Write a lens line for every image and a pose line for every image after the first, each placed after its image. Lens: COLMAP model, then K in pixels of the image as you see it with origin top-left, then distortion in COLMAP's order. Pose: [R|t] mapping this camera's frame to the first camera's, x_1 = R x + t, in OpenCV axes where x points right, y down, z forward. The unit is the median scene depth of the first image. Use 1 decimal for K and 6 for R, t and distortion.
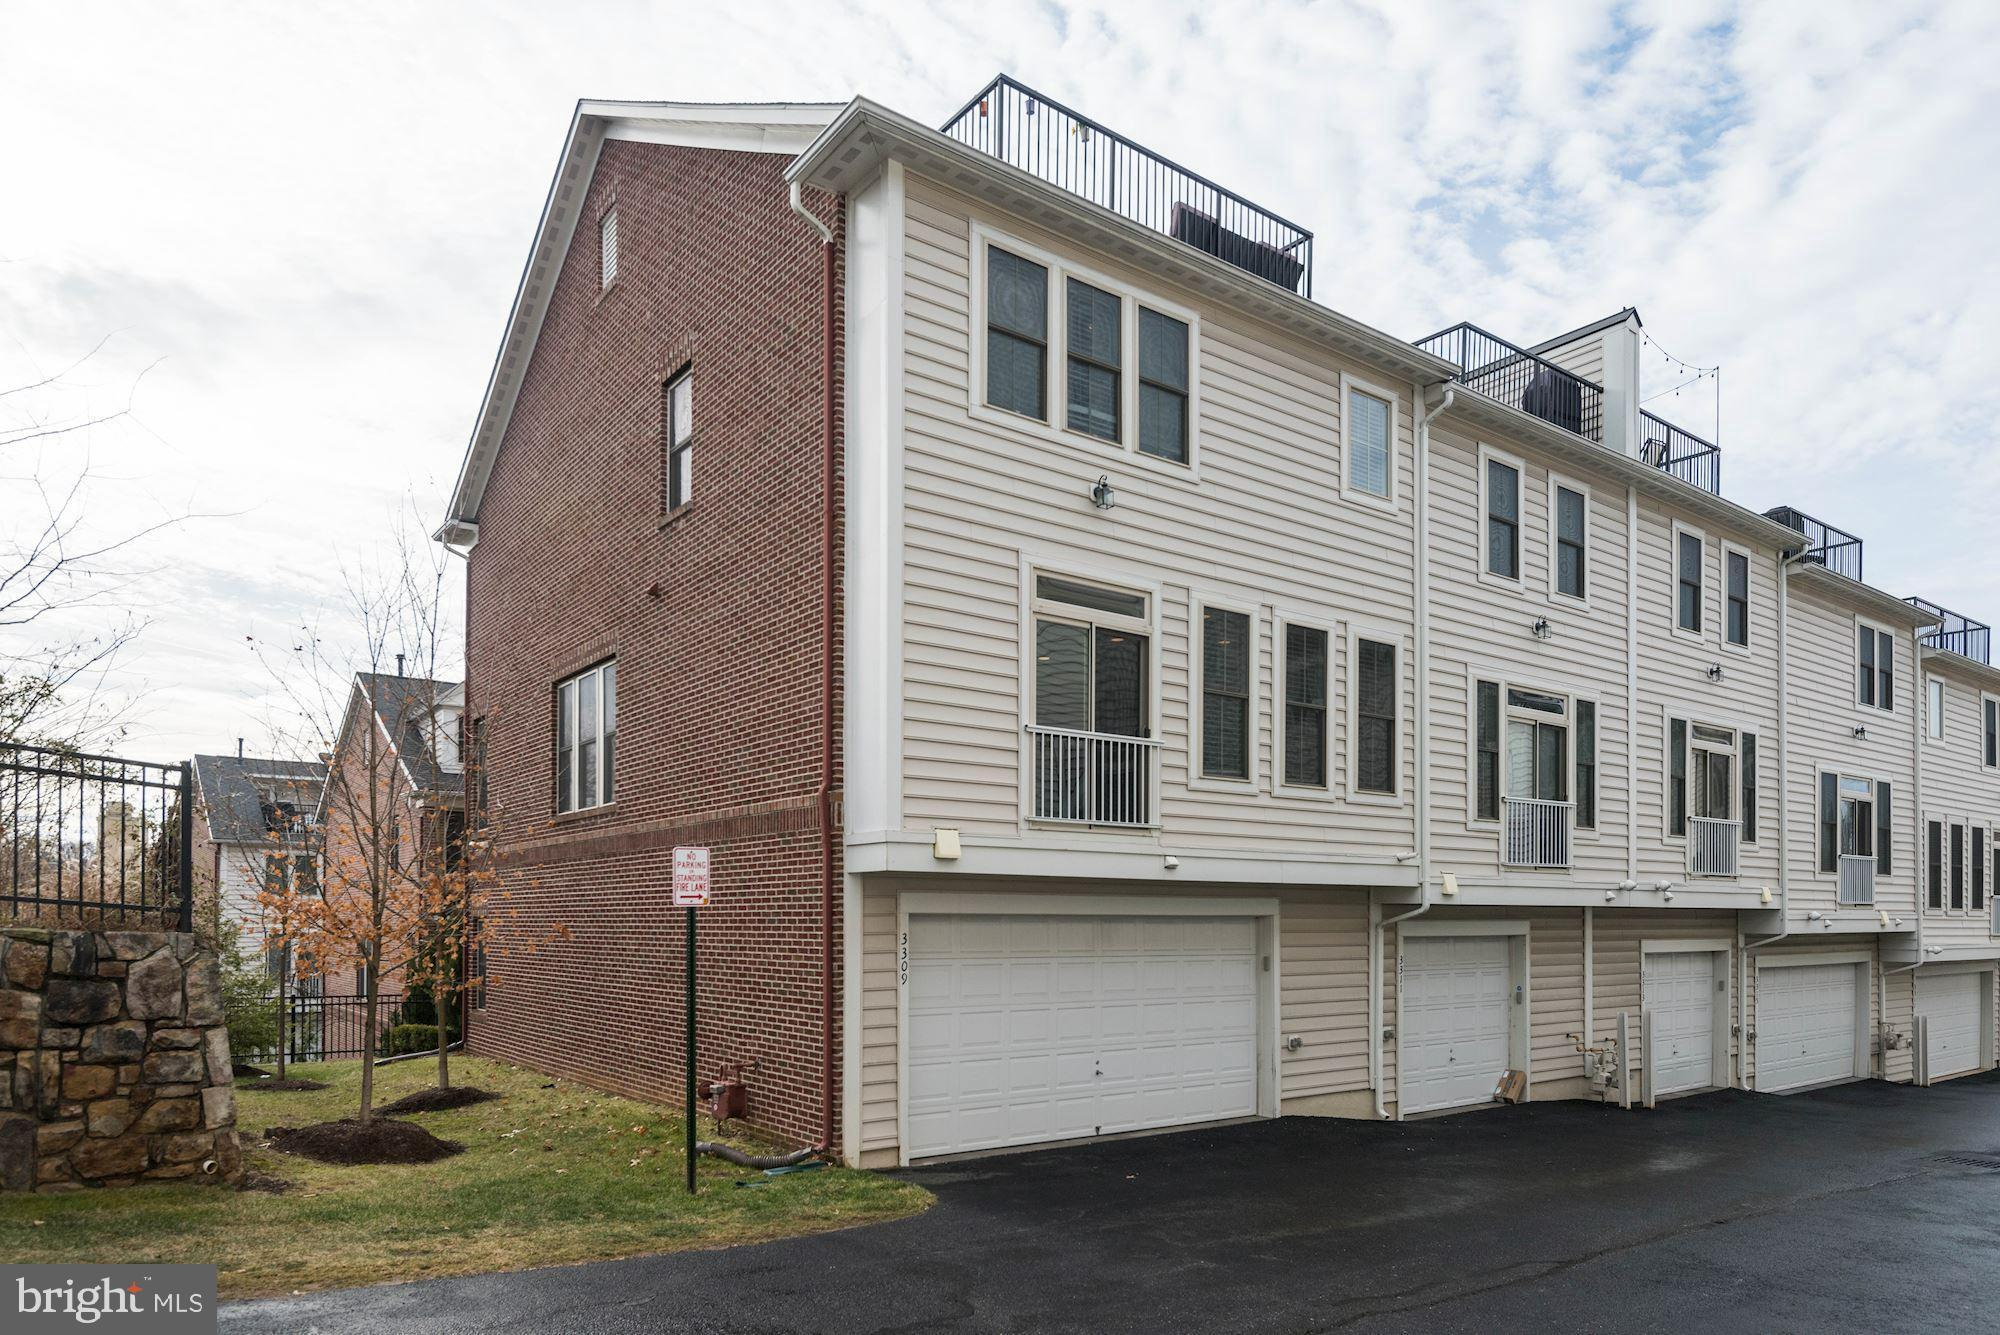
lens RADIAL K [[1259.4, 0, 758.3], [0, 1259.4, 637.1], [0, 0, 1]] dist [0.003520, -0.003156]
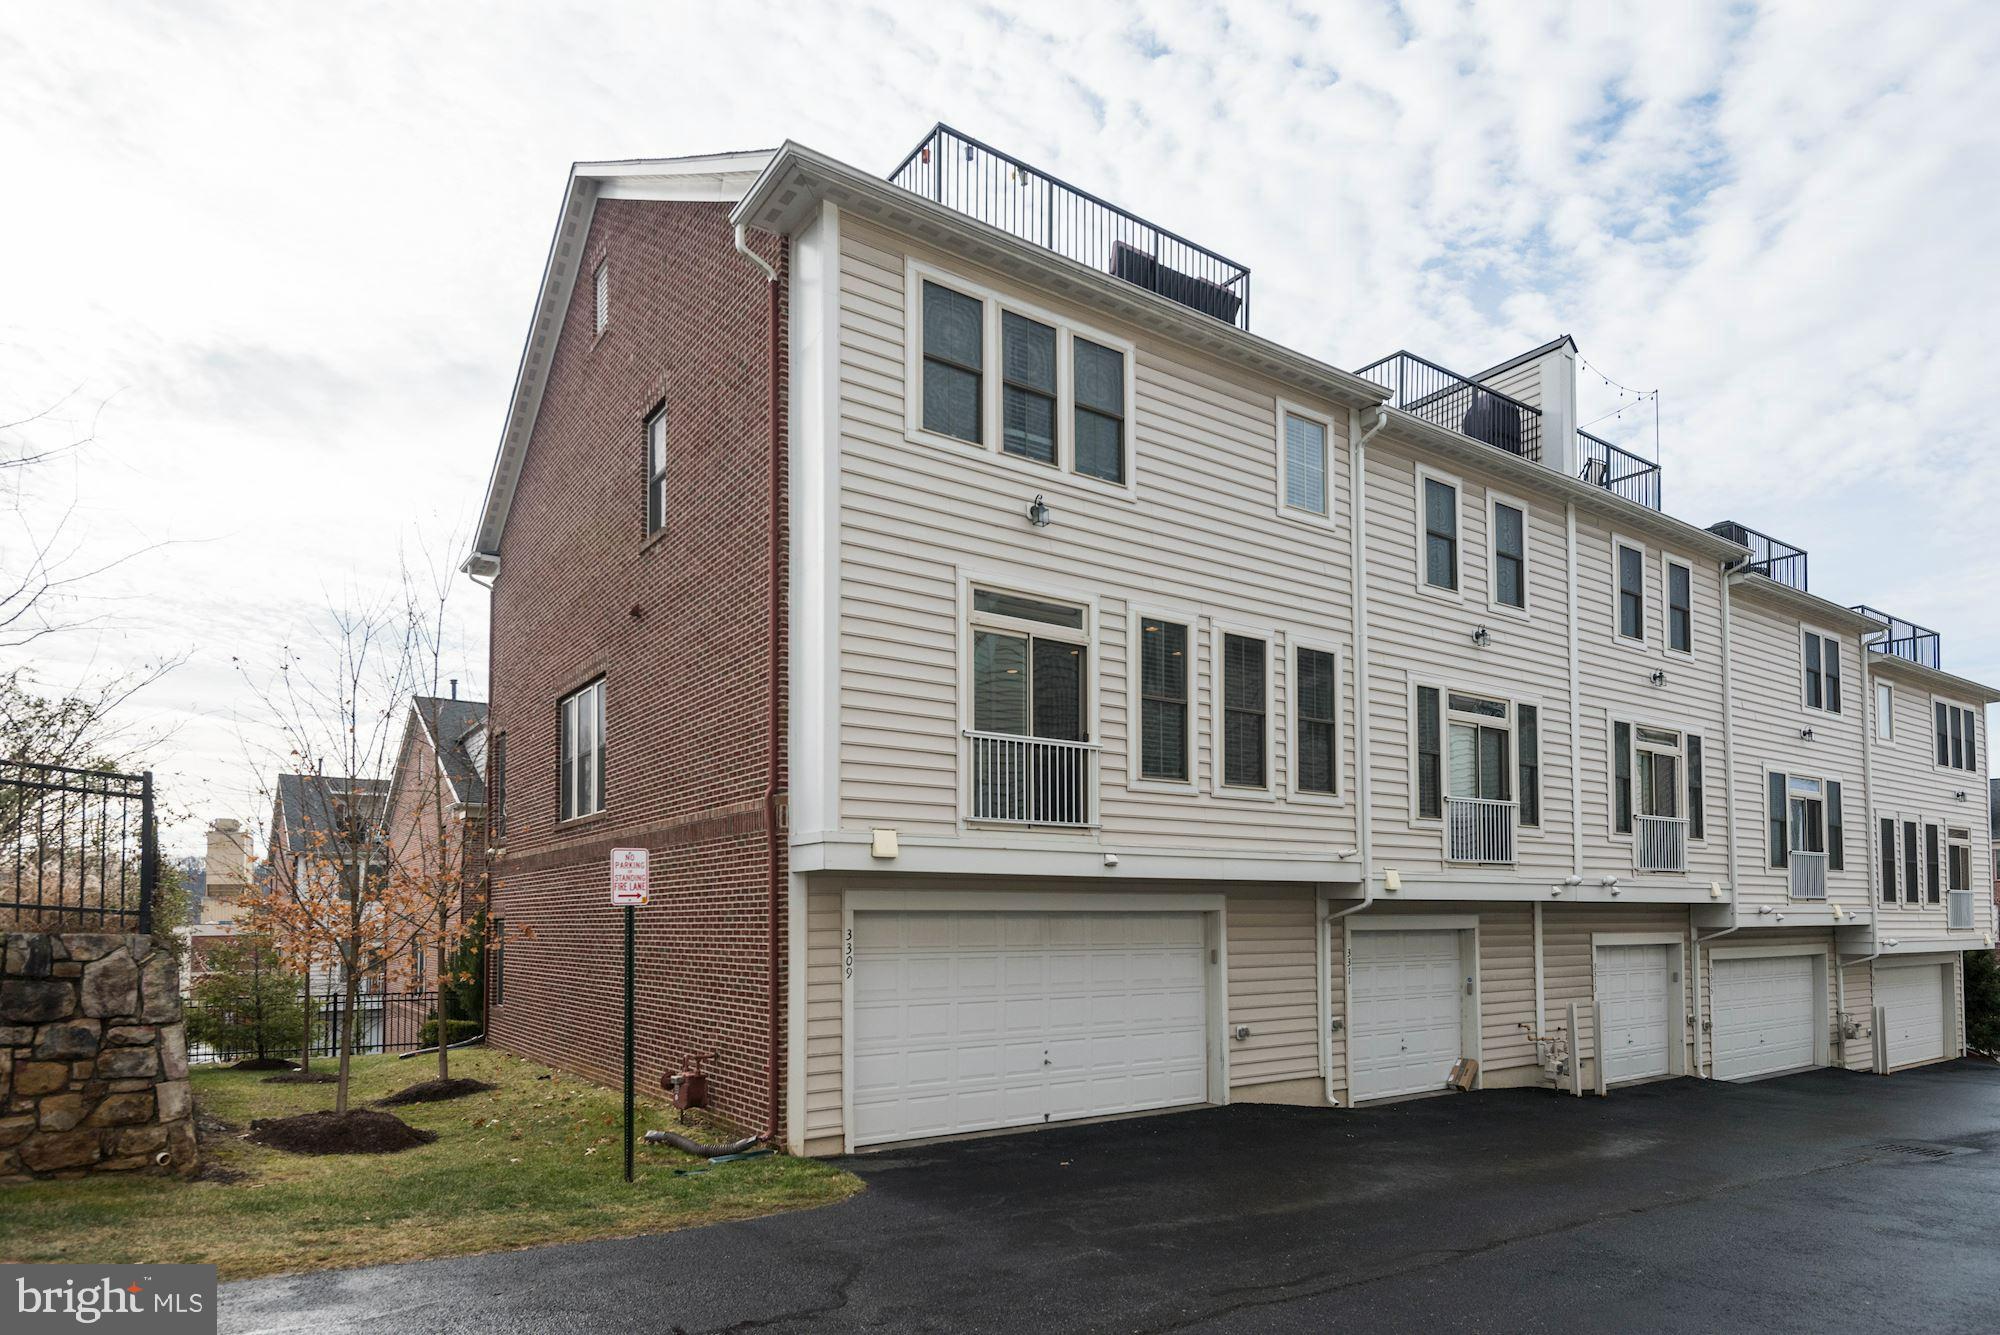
lens RADIAL K [[1053.1, 0, 1000.0], [0, 1053.1, 667.5], [0, 0, 1]] dist [0.016566, -0.006292]
pose [[0.999579, -0.013228, -0.025821, 0.234119], [0.012655, 0.999673, -0.022217, 0.032601], [0.026106, 0.021881, 0.999420, 0.101903]]
